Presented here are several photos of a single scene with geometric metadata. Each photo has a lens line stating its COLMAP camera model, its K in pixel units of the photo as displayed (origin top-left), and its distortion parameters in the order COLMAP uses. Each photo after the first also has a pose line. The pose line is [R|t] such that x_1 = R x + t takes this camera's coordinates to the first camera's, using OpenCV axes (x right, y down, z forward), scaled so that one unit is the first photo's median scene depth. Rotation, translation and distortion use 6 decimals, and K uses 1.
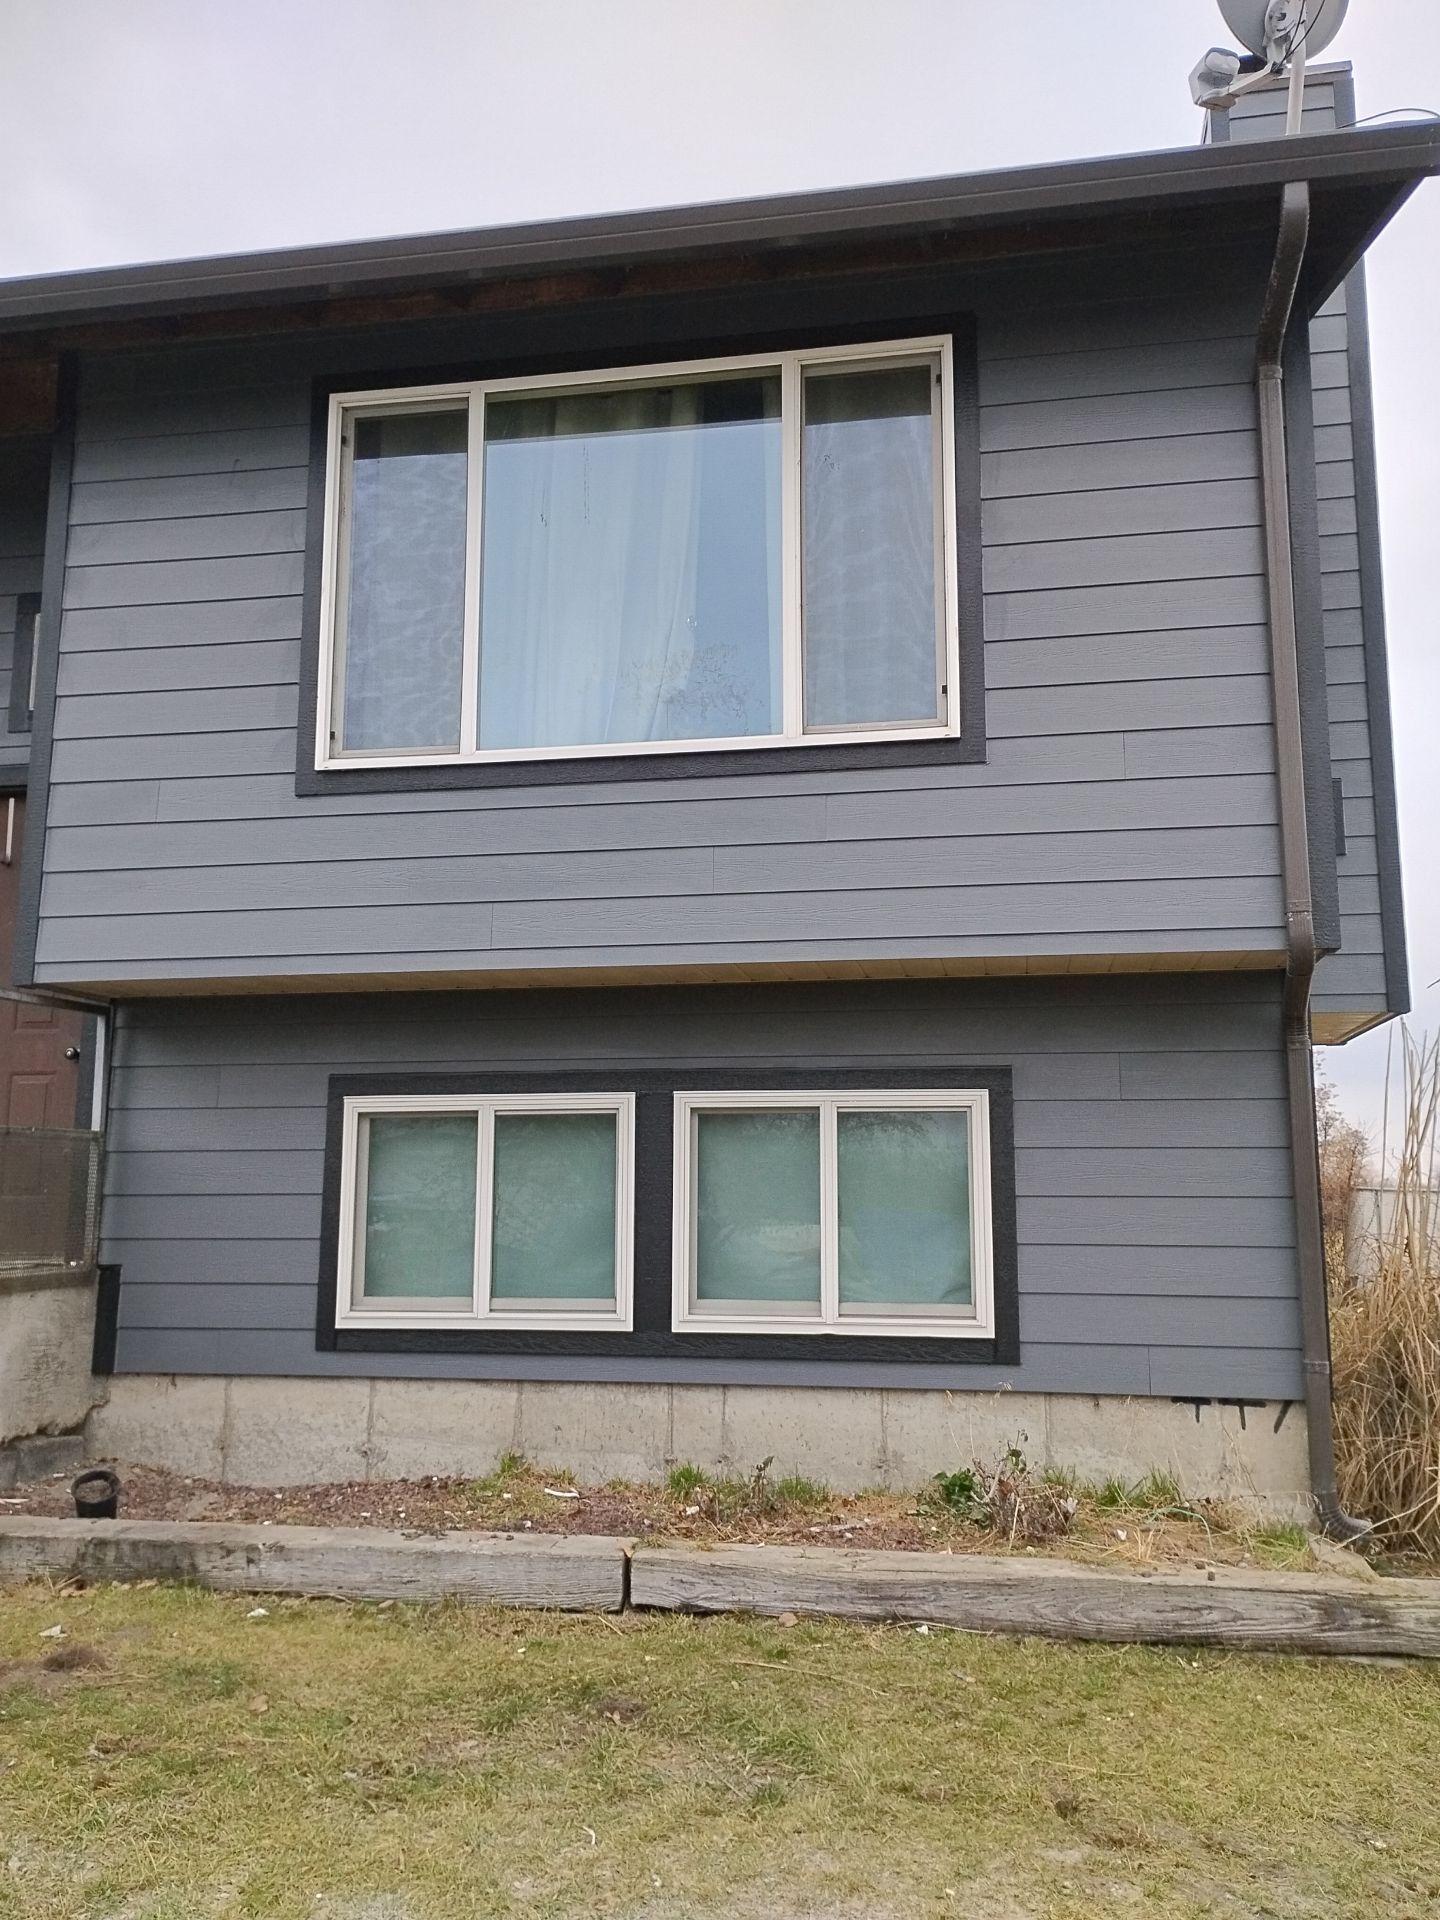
lens RADIAL K [[1579.9, 0, 746.9], [0, 1579.9, 948.6], [0, 0, 1]] dist [0.057761, -0.047159]
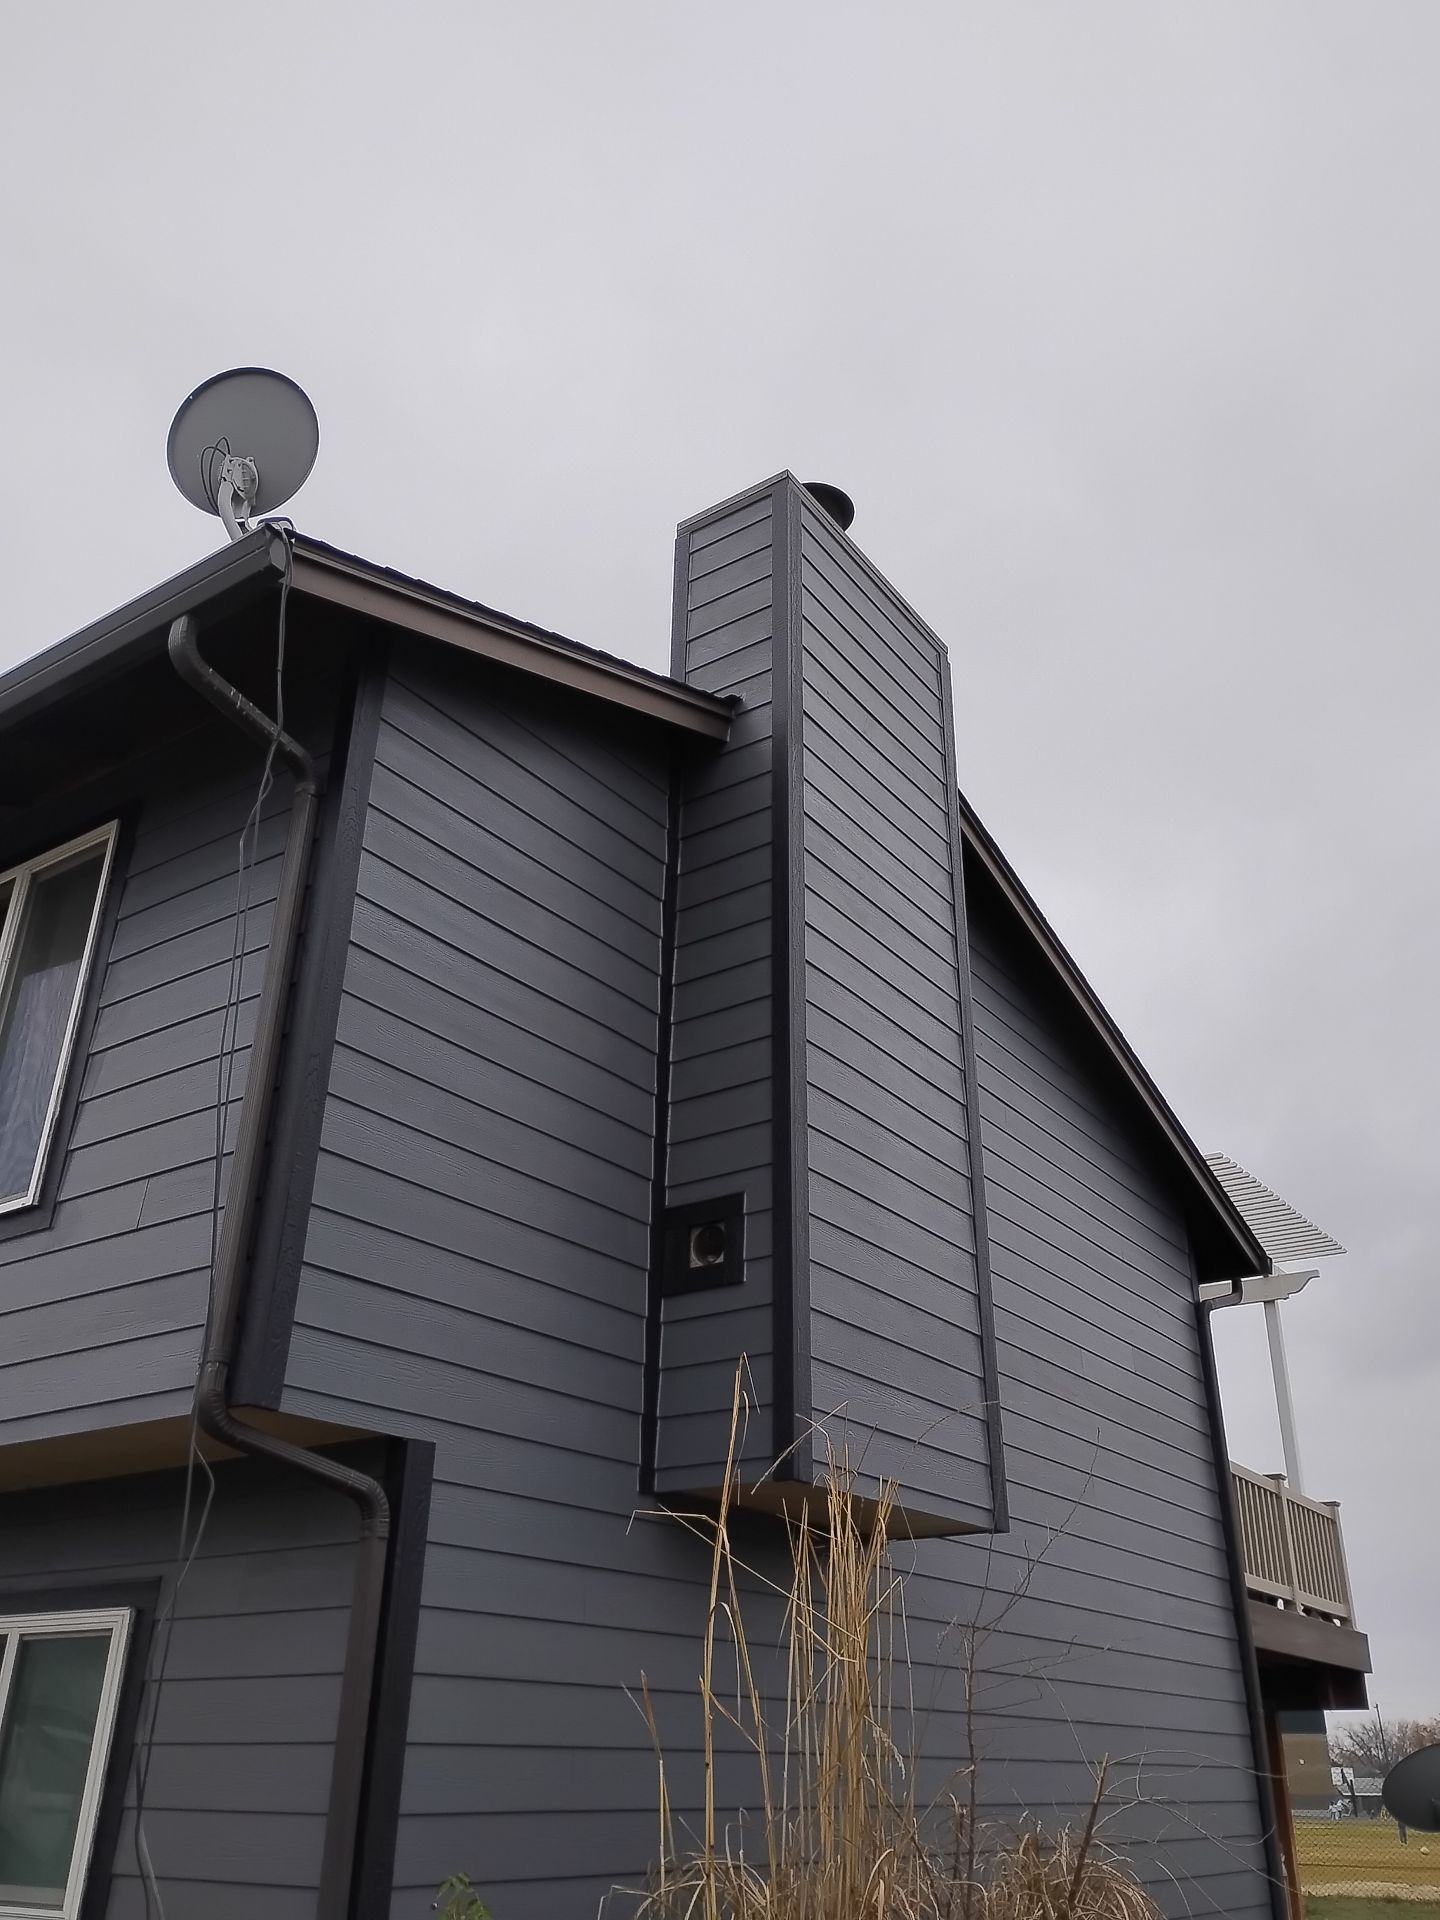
lens RADIAL K [[1579.9, 0, 746.9], [0, 1579.9, 948.6], [0, 0, 1]] dist [0.057761, -0.047159]
pose [[0.912242, -0.183268, -0.366370, 0.844390], [0.058378, 0.943377, -0.326545, 0.054832], [0.405470, 0.276500, 0.871287, 0.278474]]
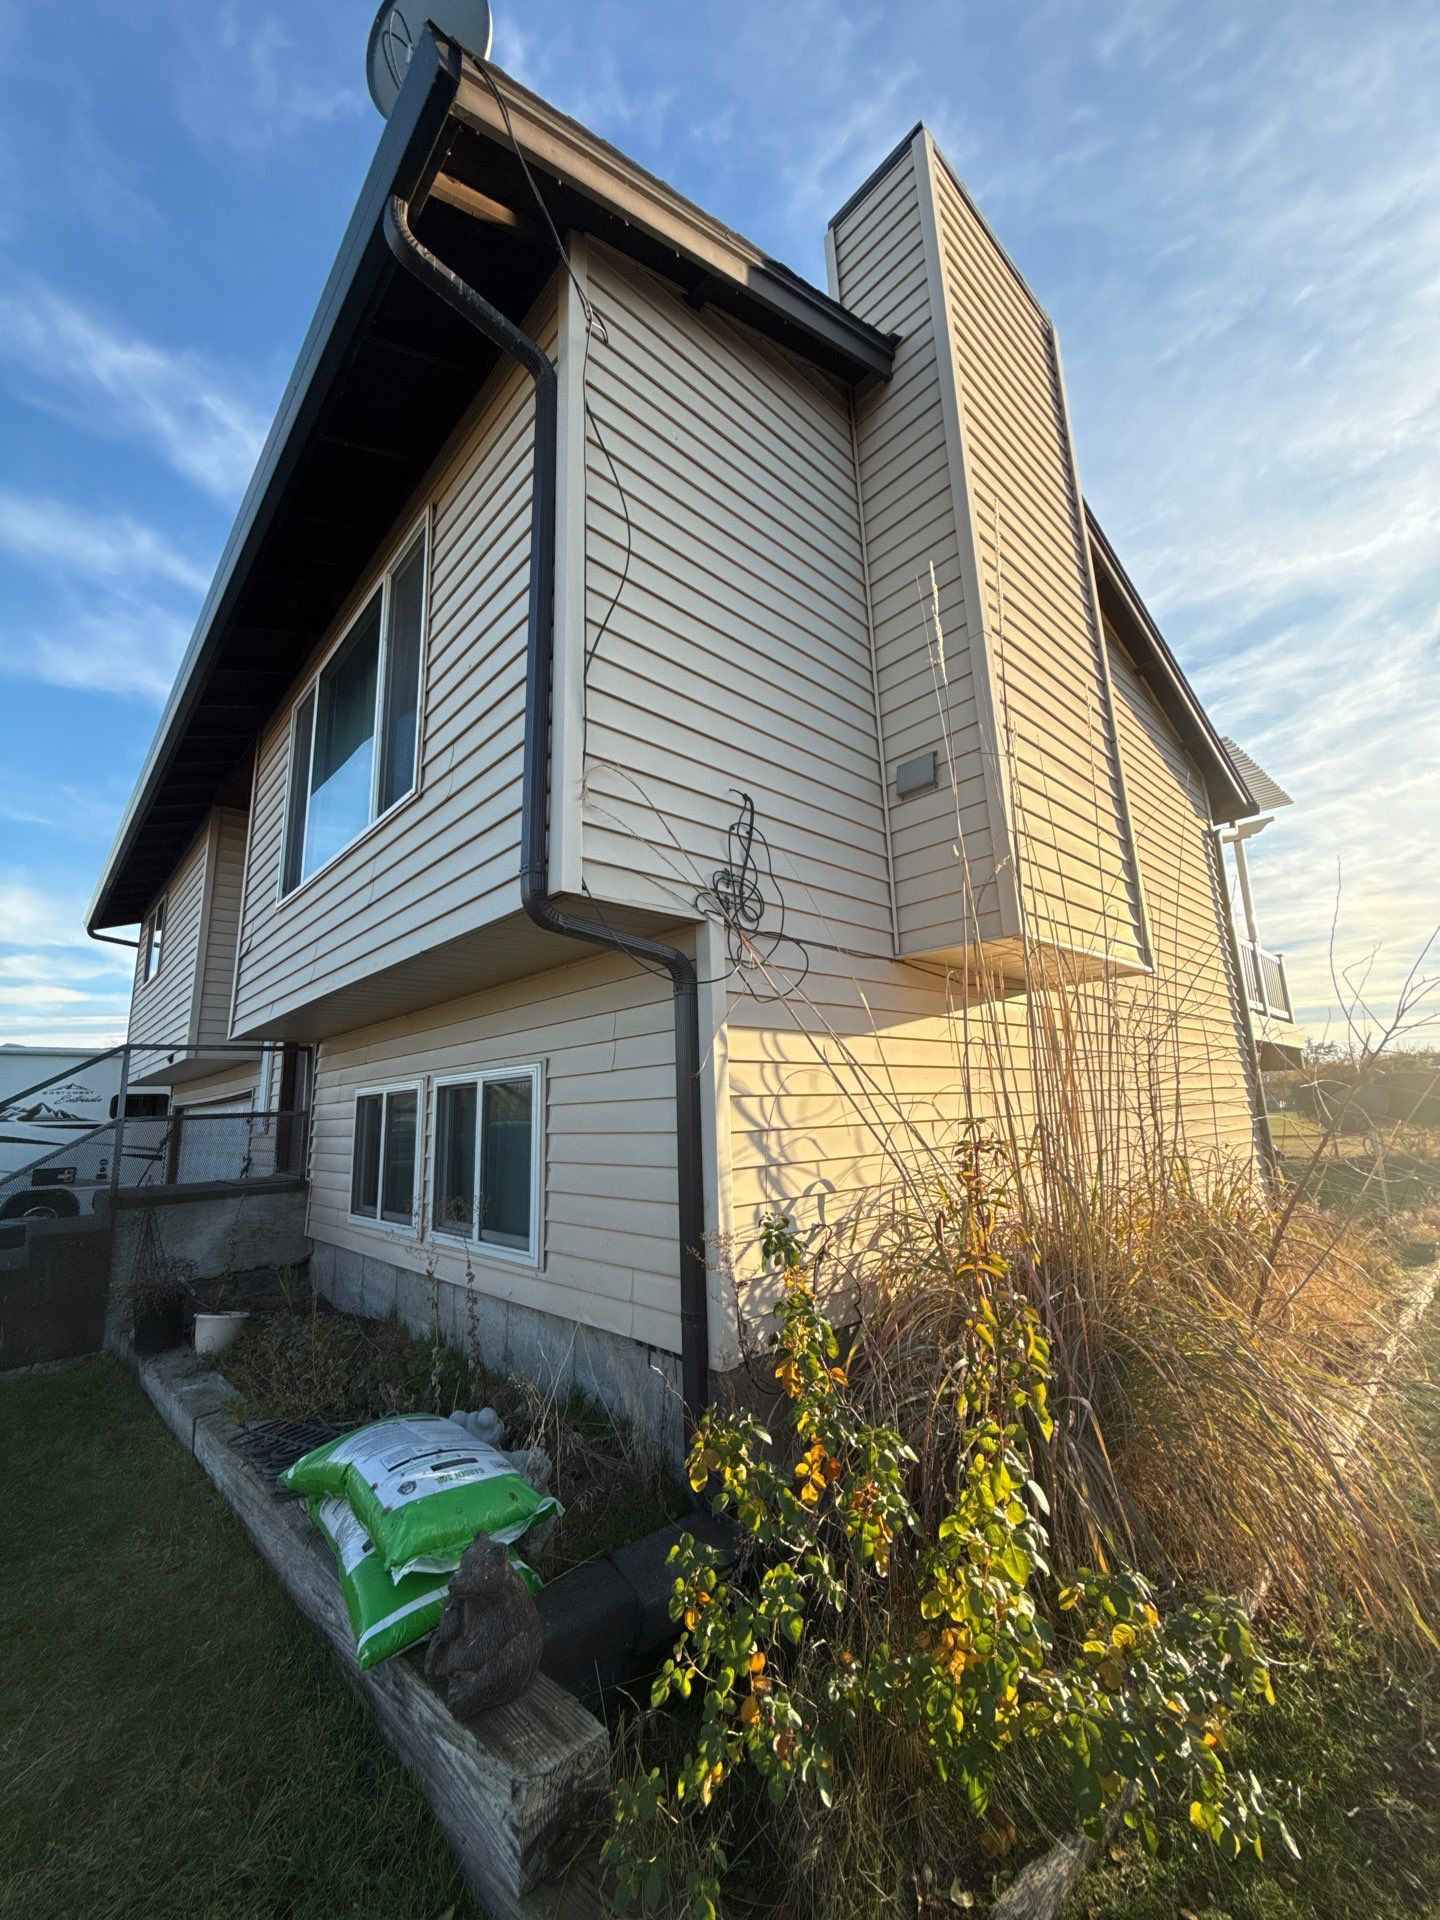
lens RADIAL K [[756.4, 0, 725.7], [0, 756.4, 957.2], [0, 0, 1]] dist [-0.000929, -0.000020]
pose [[0.801436, -0.150379, -0.578867, 0.623064], [0.130382, 0.988524, -0.076288, 0.072967], [0.583696, -0.014333, 0.811846, 0.605568]]
